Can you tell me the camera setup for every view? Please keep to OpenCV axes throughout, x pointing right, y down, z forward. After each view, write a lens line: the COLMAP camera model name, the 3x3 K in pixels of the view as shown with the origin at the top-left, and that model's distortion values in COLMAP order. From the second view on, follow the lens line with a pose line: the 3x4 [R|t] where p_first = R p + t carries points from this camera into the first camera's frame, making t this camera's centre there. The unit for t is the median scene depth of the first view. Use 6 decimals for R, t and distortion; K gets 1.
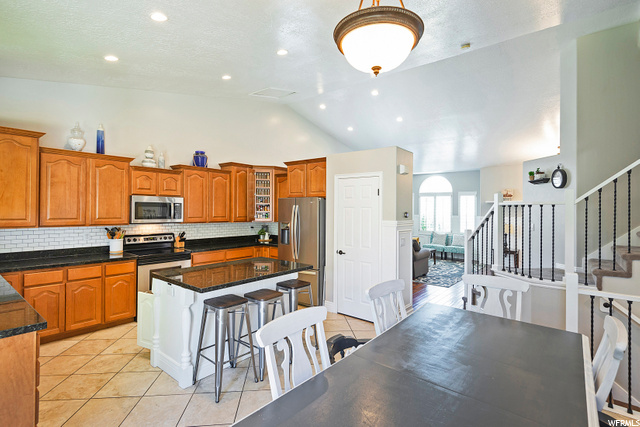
lens RADIAL K [[293.4, 0, 320.0], [0, 293.4, 213.5], [0, 0, 1]] dist [0.037737, -0.026019]
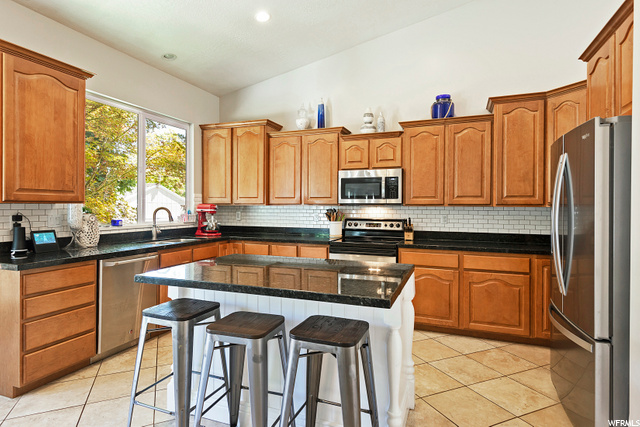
lens RADIAL K [[350.0, 0, 319.3], [0, 350.0, 217.5], [0, 0, 1]] dist [0.037881, -0.022232]
pose [[0.301651, 0.019527, -0.953218, 0.289994], [-0.006802, 0.999809, 0.018329, 0.051253], [0.953394, 0.000955, 0.301726, 0.597742]]
